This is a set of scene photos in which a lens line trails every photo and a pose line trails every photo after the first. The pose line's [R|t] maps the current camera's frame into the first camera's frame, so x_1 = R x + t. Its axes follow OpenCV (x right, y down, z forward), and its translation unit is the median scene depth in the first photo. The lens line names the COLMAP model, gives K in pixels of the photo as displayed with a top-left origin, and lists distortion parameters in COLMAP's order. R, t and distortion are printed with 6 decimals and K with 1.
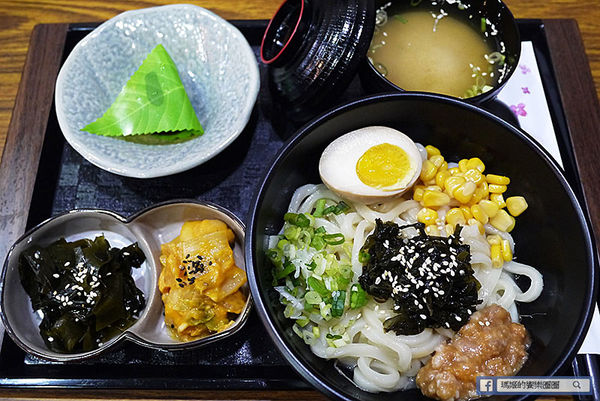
lens RADIAL K [[513.7, 0, 291.7], [0, 513.7, 200.2], [0, 0, 1]] dist [-0.021160, -0.002347]
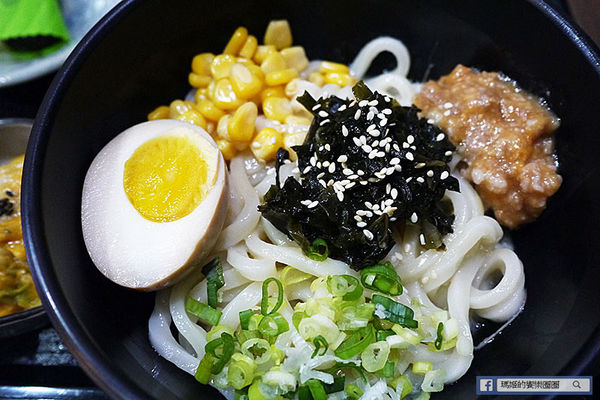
lens RADIAL K [[513.7, 0, 291.7], [0, 513.7, 199.7], [0, 0, 1]] dist [-0.021160, -0.002347]
pose [[0.195748, -0.874615, 0.443544, -0.070370], [0.919240, 0.321192, 0.227668, -0.065521], [-0.341585, 0.363158, 0.866854, 0.512127]]
